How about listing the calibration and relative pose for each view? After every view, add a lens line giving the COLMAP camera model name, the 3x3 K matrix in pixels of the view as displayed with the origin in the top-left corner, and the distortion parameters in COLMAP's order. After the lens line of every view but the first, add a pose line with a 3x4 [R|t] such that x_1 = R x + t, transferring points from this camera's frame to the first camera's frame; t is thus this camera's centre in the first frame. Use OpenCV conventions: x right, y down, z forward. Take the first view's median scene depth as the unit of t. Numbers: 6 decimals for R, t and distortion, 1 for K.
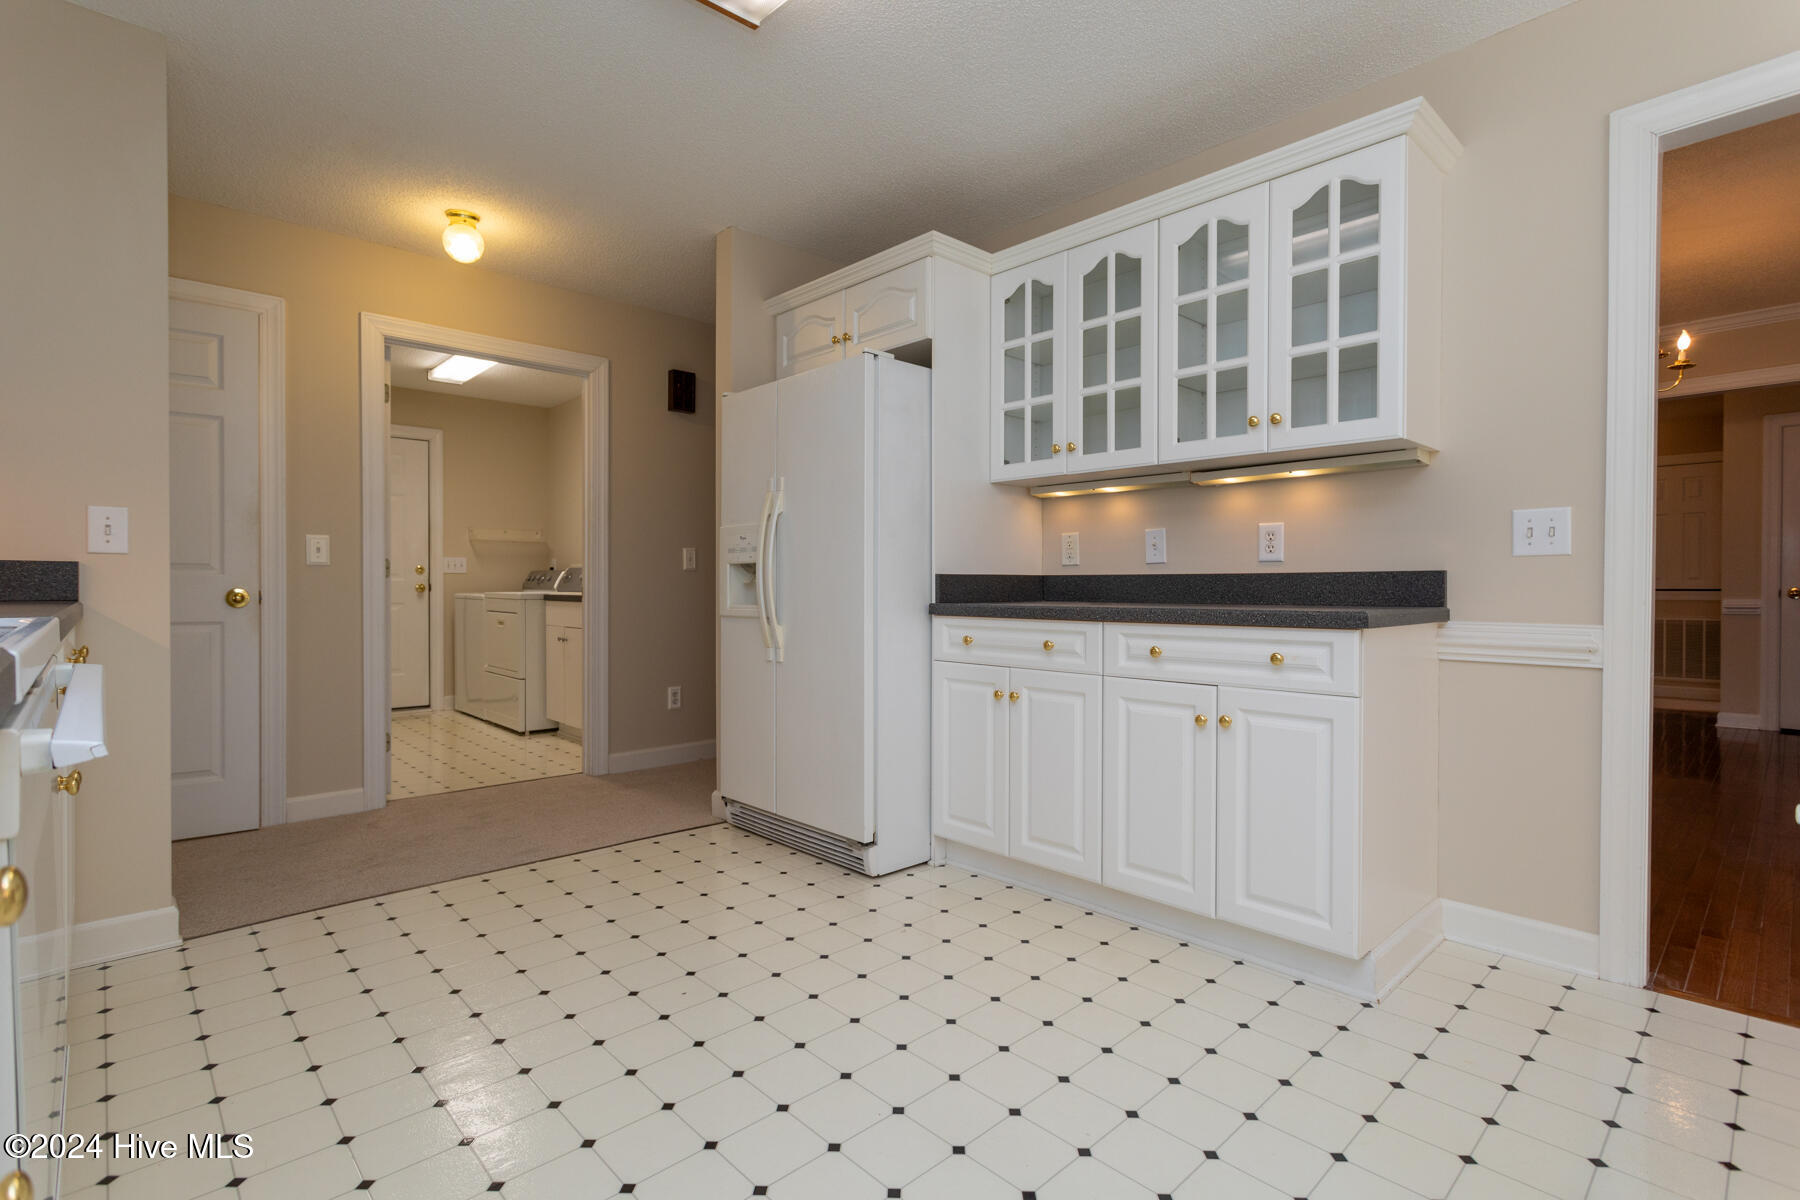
lens RADIAL K [[851.5, 0, 902.6], [0, 851.5, 595.3], [0, 0, 1]] dist [0.006179, 0.000854]
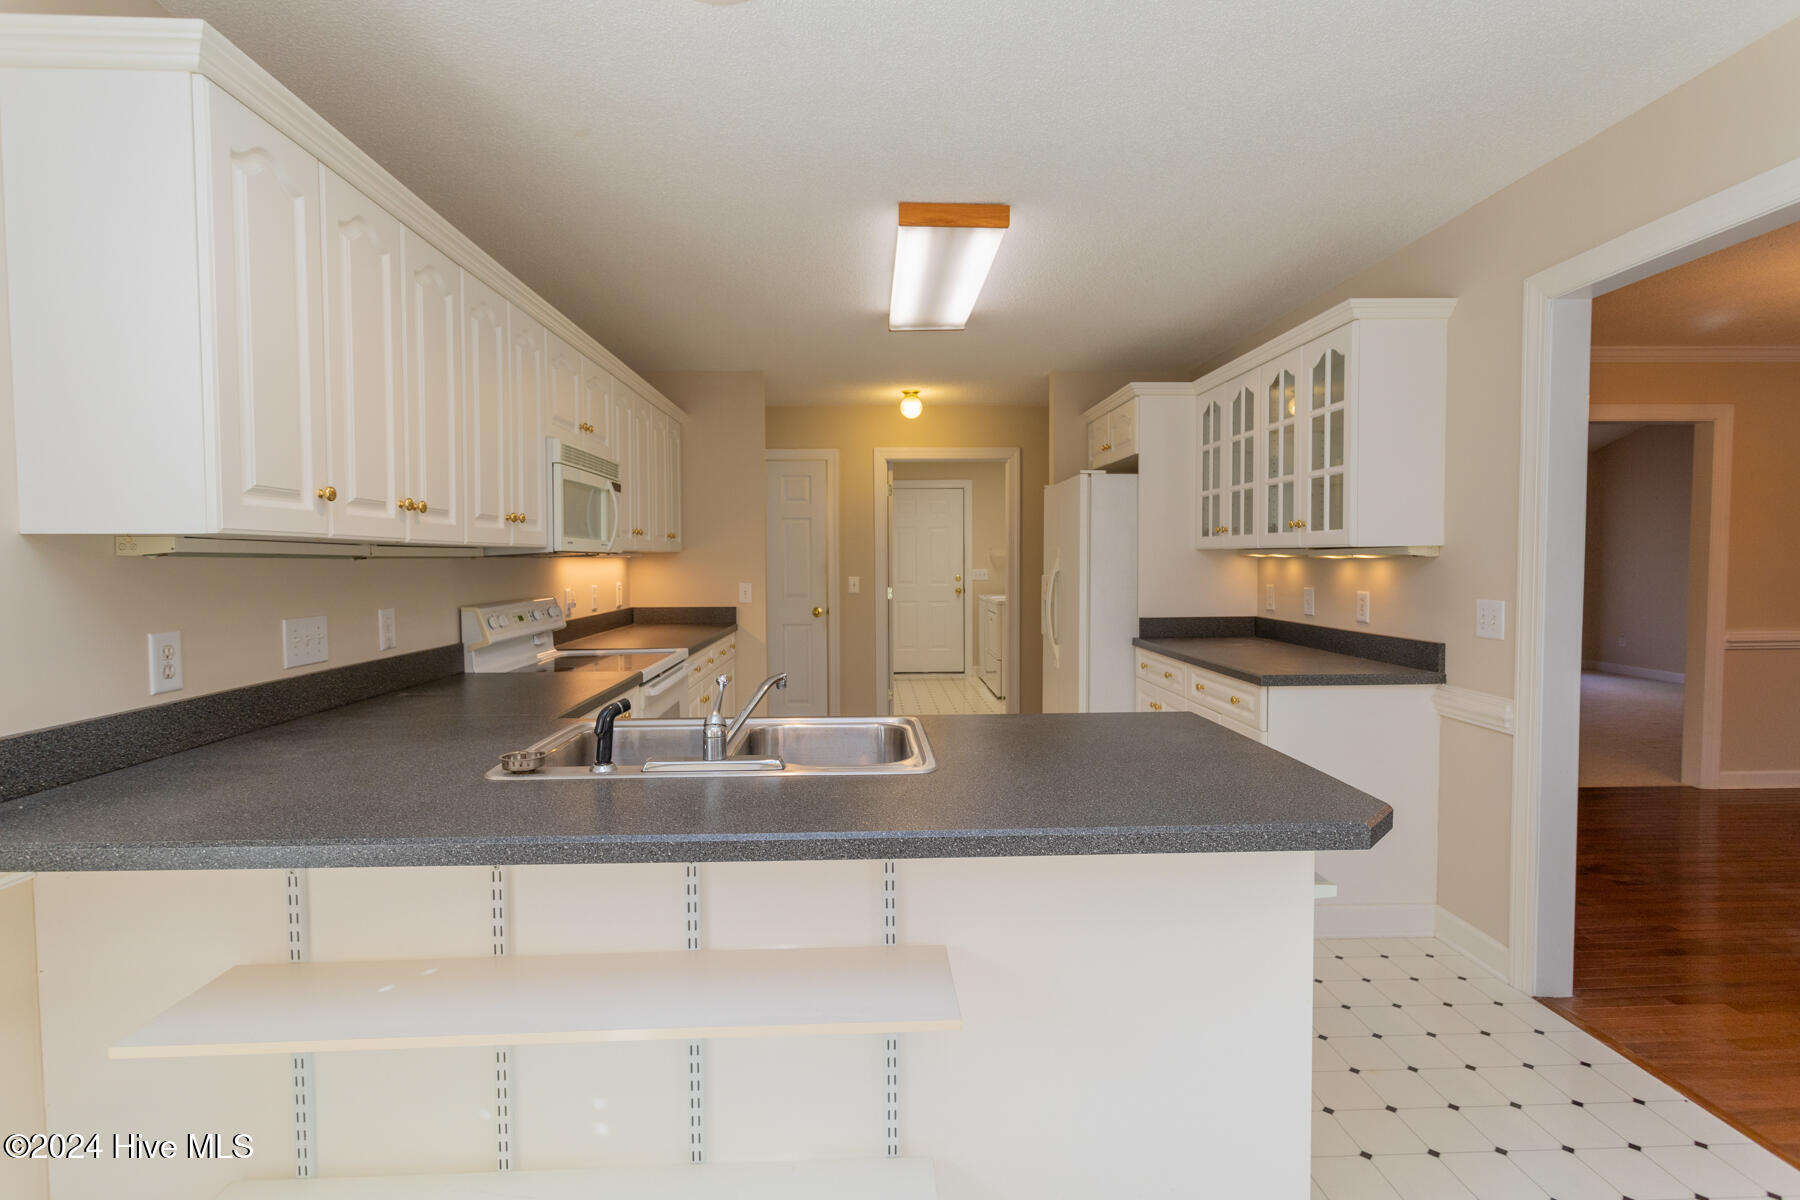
lens RADIAL K [[851.5, 0, 908.9], [0, 851.5, 586.7], [0, 0, 1]] dist [0.006179, 0.000854]
pose [[0.764362, 0.015128, -0.644610, 0.588816], [0.000756, 0.999703, 0.024358, -0.098747], [0.644787, -0.019106, 0.764123, -0.309845]]
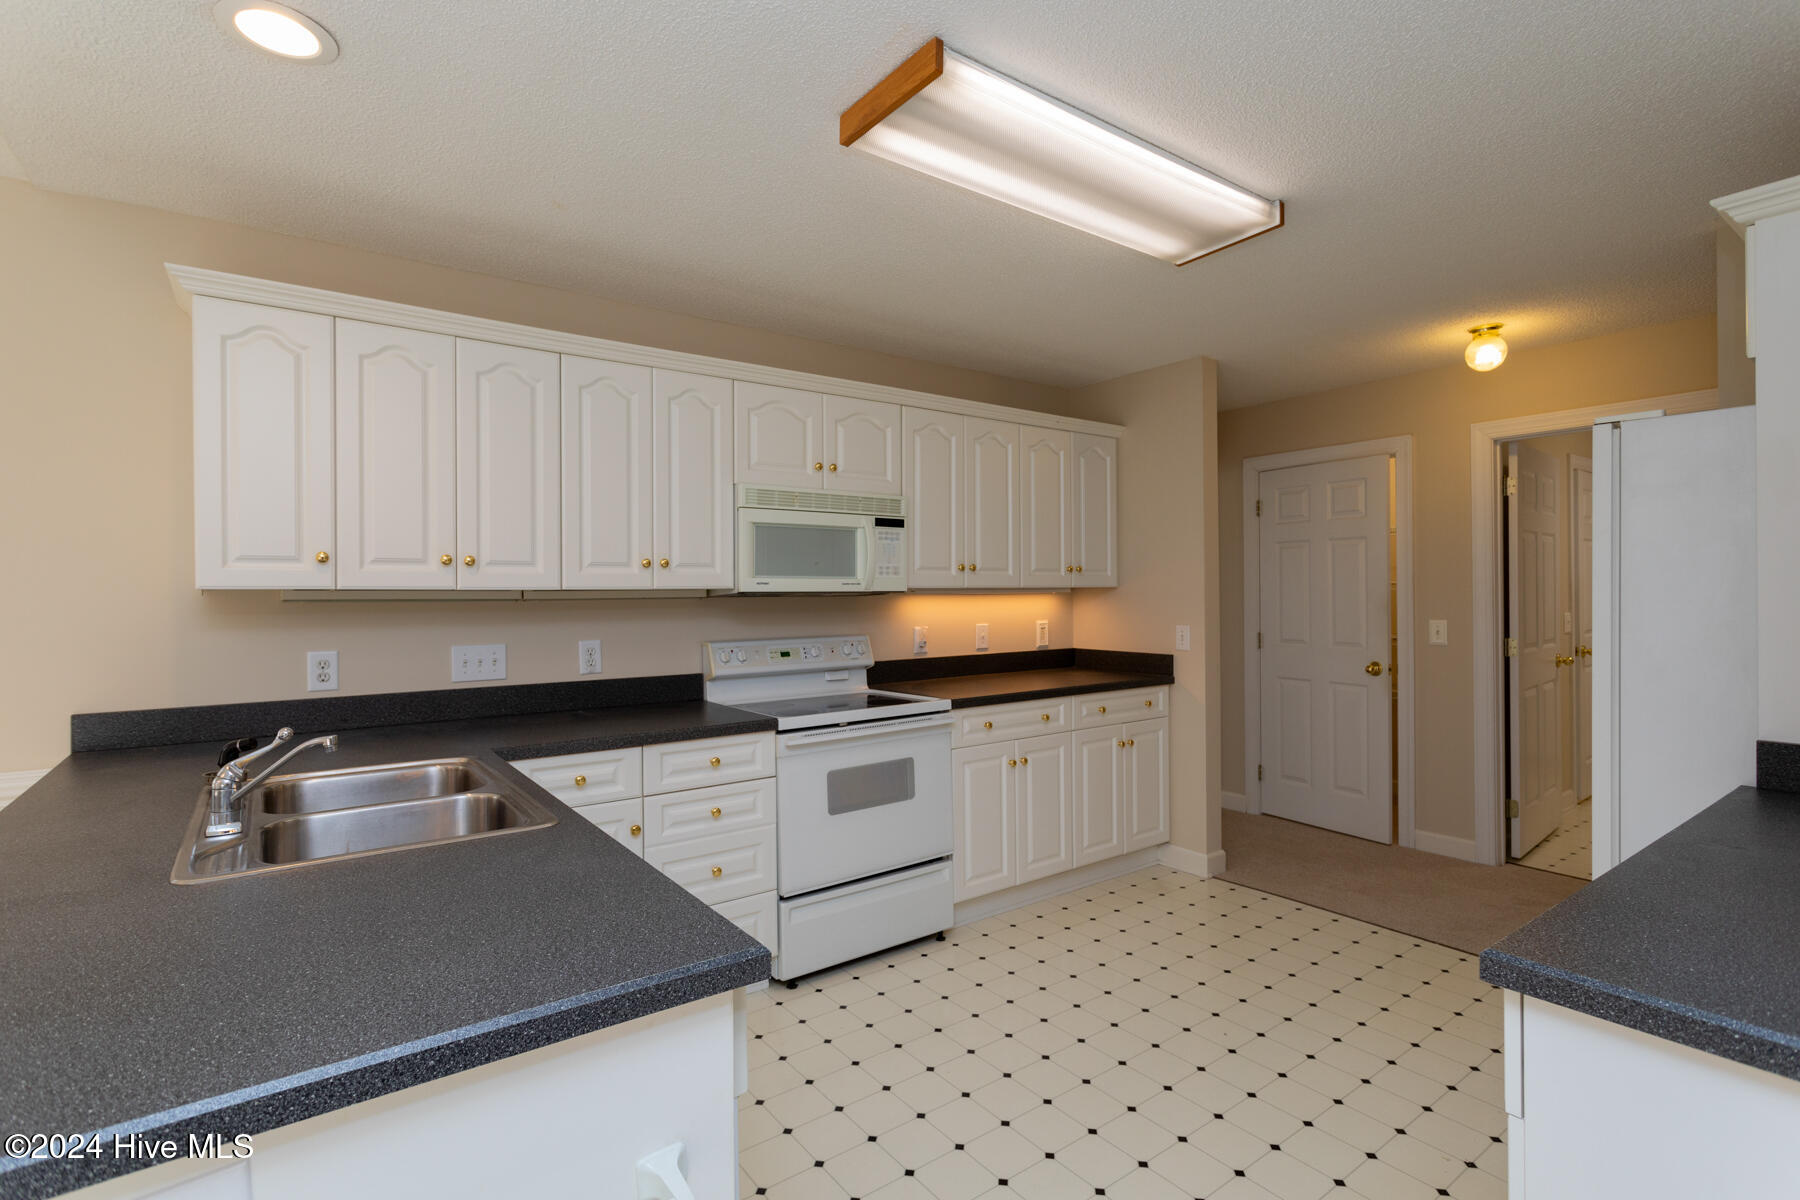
lens RADIAL K [[851.5, 0, 872.4], [0, 851.5, 602.2], [0, 0, 1]] dist [0.006179, 0.000854]
pose [[-0.137125, 0.012639, -0.990473, 0.655773], [-0.000170, 0.999918, 0.012783, -0.117934], [0.990554, 0.001921, -0.137111, 0.392269]]
